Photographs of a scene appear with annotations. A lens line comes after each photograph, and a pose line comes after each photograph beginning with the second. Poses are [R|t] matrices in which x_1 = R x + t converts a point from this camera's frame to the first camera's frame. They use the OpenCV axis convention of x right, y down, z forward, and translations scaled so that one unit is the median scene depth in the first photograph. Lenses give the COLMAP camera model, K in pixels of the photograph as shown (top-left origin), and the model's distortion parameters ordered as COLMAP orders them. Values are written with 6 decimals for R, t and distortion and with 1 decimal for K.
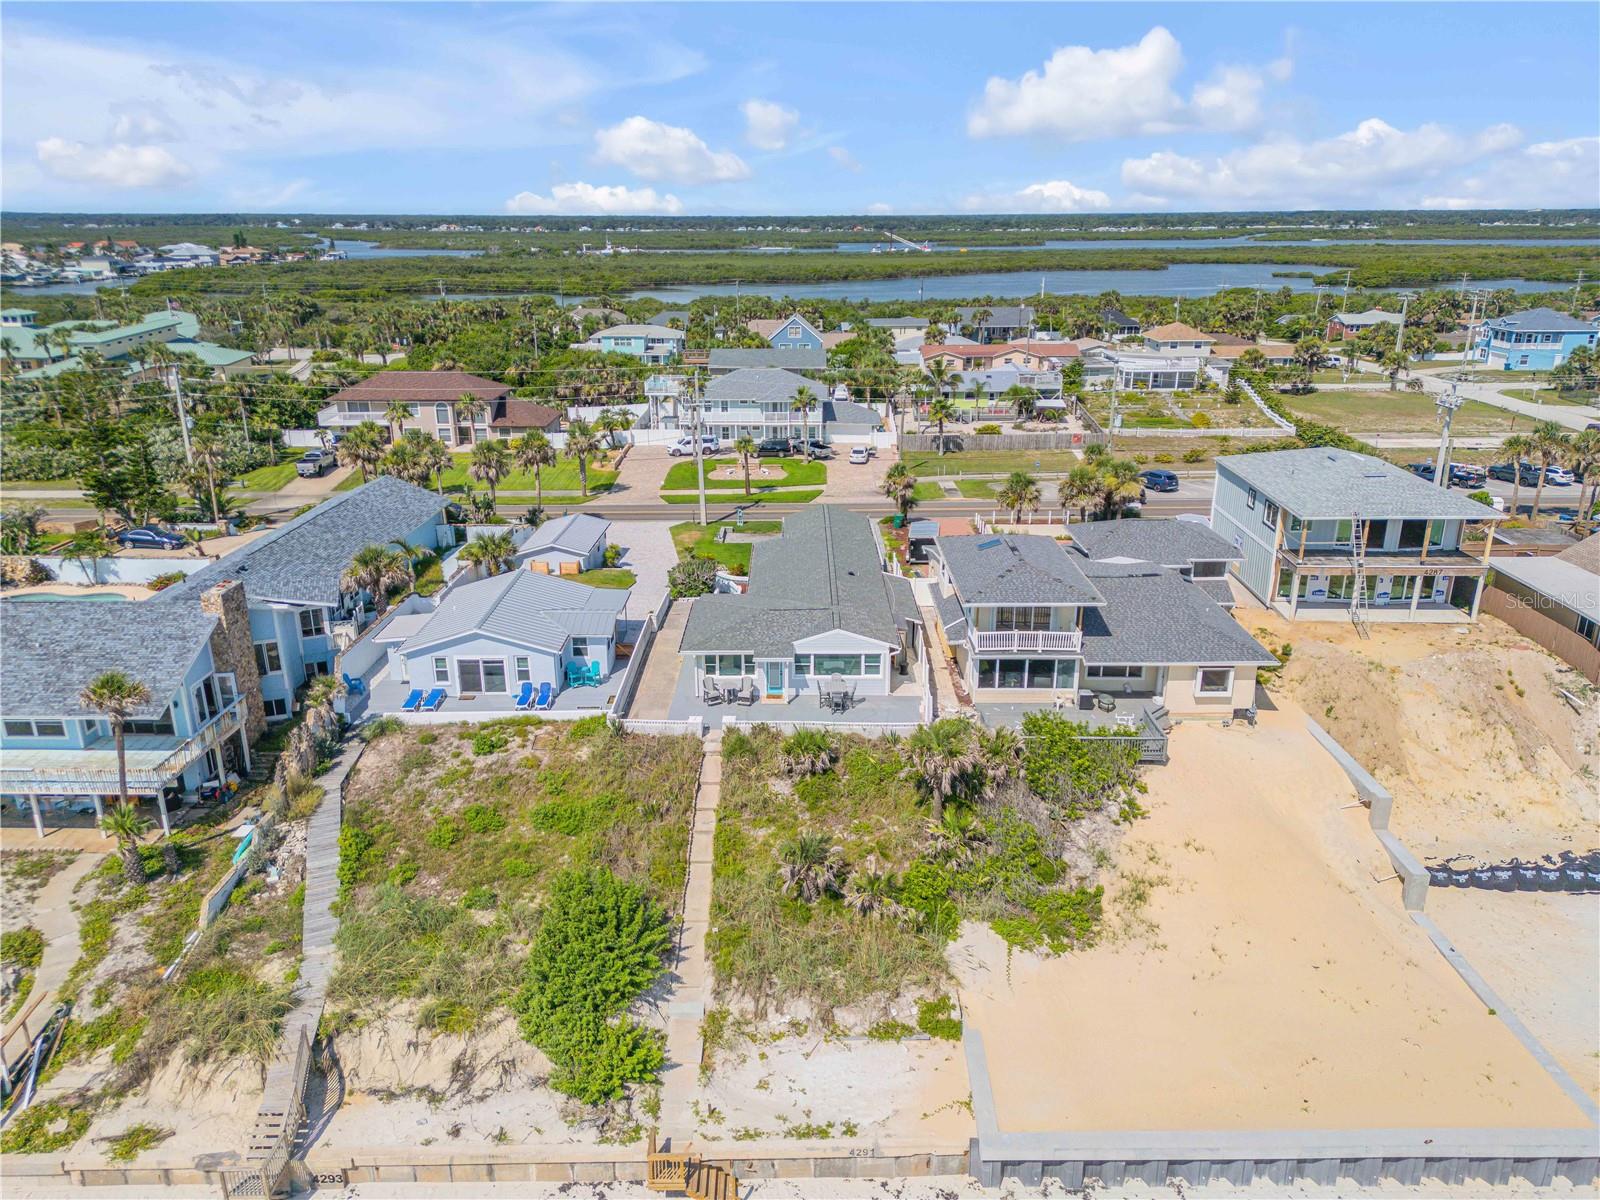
lens RADIAL K [[1106.2, 0, 800.0], [0, 1106.2, 600.0], [0, 0, 1]] dist [0.071976, -0.065671]
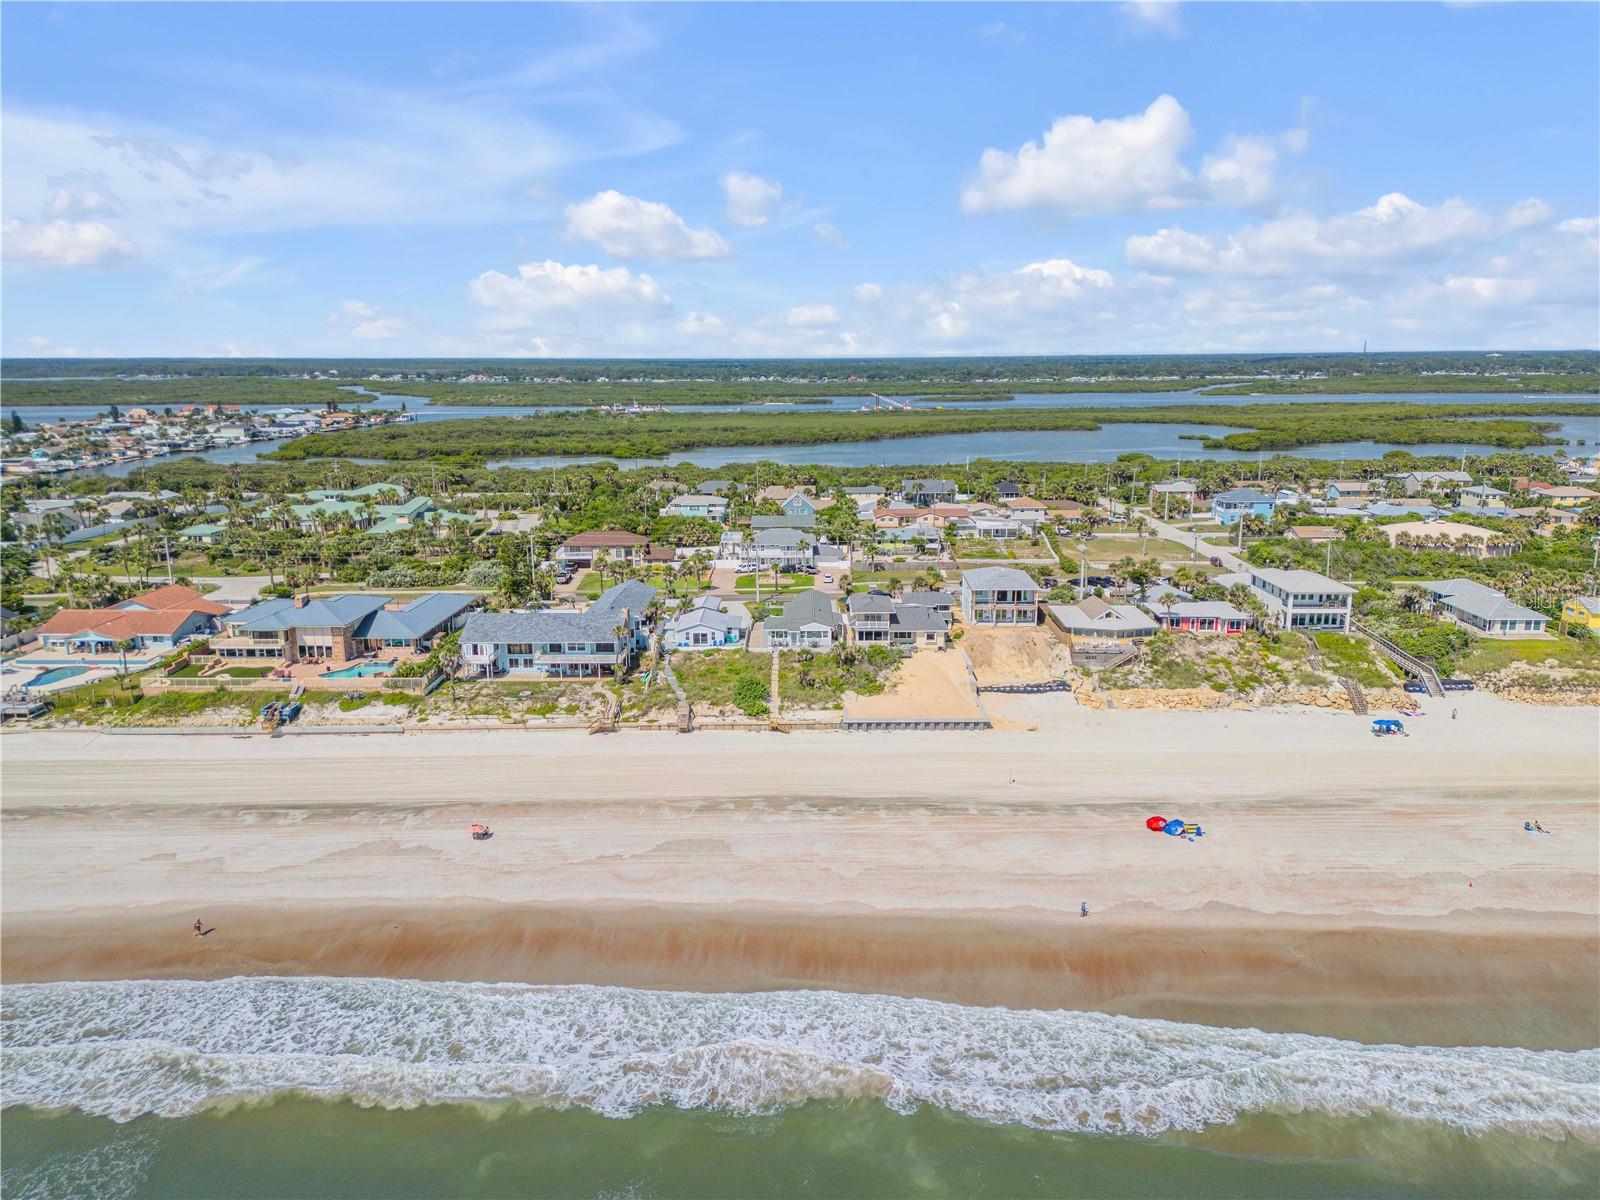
lens RADIAL K [[1106.2, 0, 800.0], [0, 1106.2, 600.0], [0, 0, 1]] dist [0.071976, -0.065671]
pose [[0.999996, -0.002699, 0.000396, -0.002971], [0.002726, 0.993307, -0.115472, 0.140895], [-0.000082, 0.115473, 0.993311, -0.921788]]
